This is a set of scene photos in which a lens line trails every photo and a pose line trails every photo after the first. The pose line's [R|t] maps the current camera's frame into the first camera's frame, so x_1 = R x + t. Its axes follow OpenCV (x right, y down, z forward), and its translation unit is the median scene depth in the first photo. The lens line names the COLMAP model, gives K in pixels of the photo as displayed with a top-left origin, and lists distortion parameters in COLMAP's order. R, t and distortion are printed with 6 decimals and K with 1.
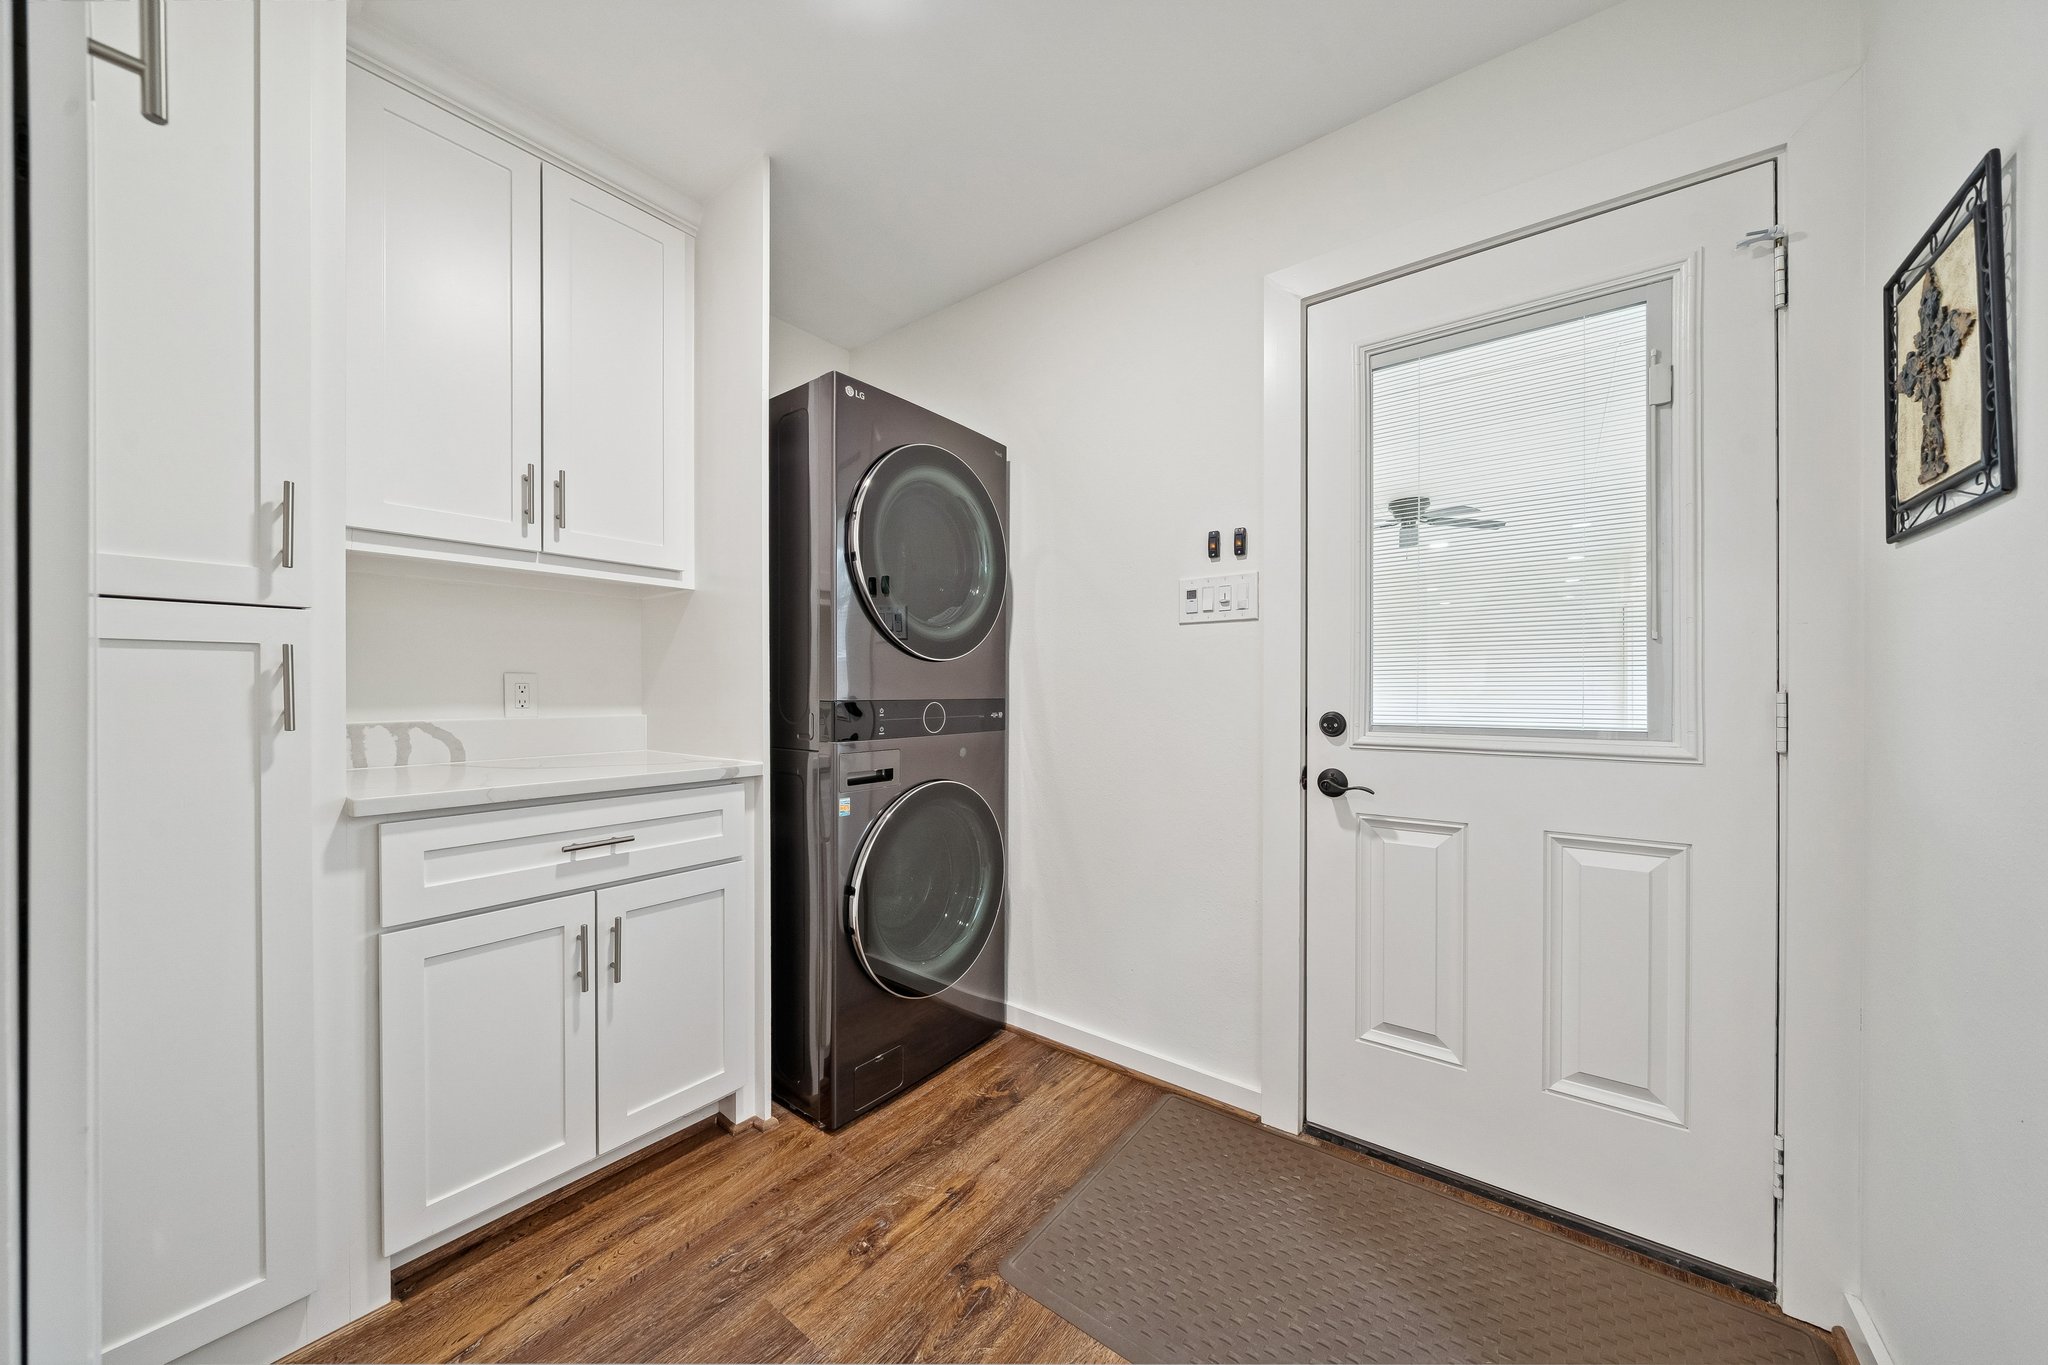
lens RADIAL K [[702.1, 0, 1033.8], [0, 702.1, 691.7], [0, 0, 1]] dist [-0.001925, -0.000038]
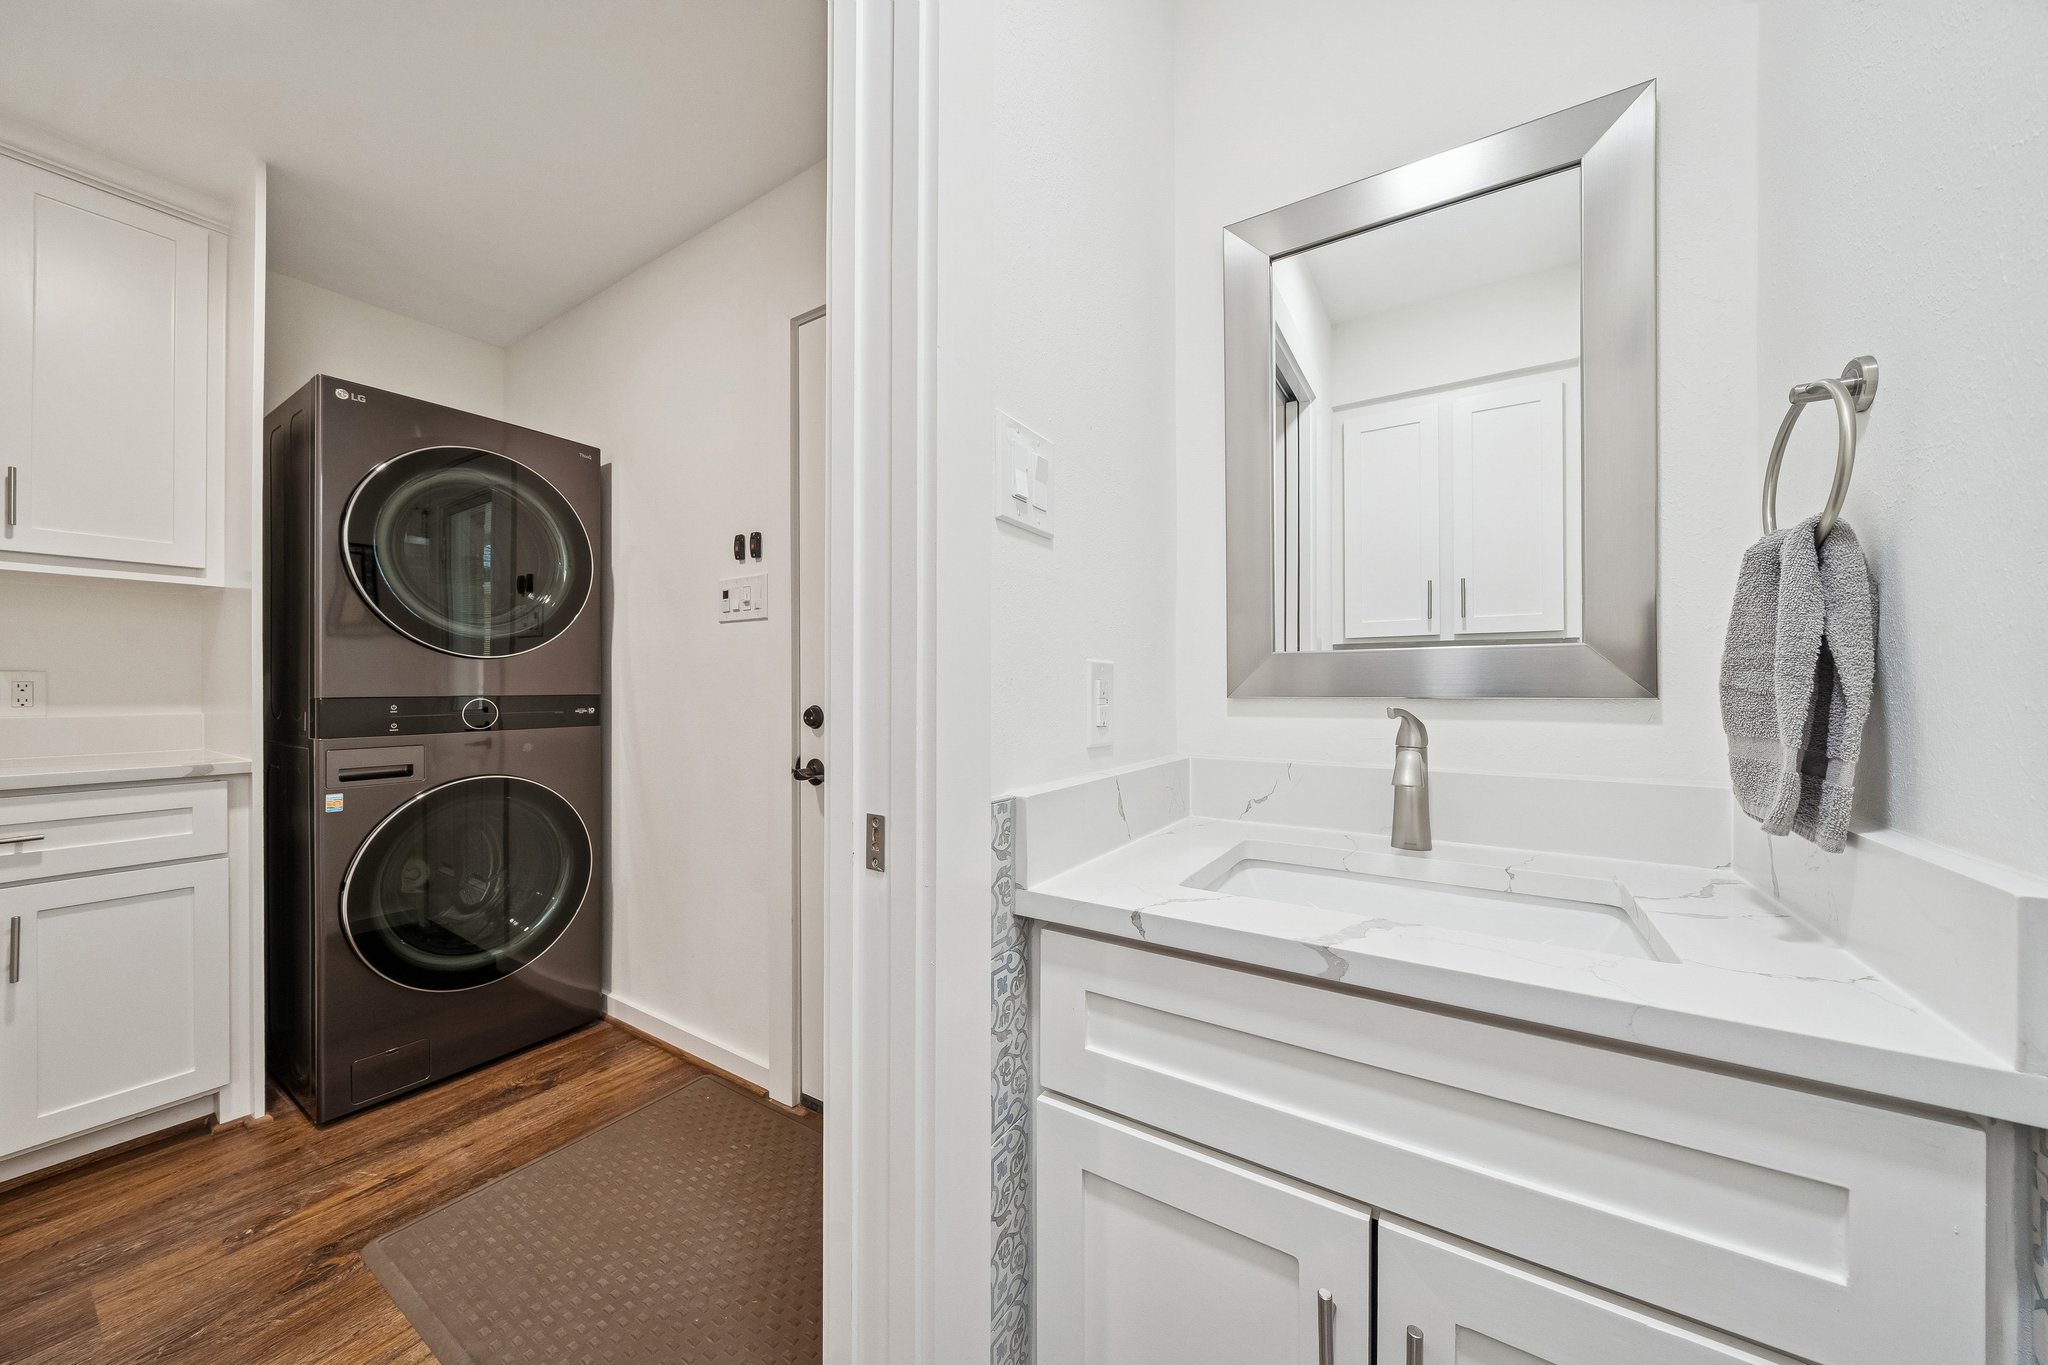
lens RADIAL K [[702.1, 0, 1020.8], [0, 702.1, 680.2], [0, 0, 1]] dist [-0.001925, -0.000038]
pose [[0.997141, -0.004280, 0.075443, 0.628687], [0.005048, 0.999937, -0.009988, 0.002407], [-0.075395, 0.010341, 0.997100, -0.082852]]
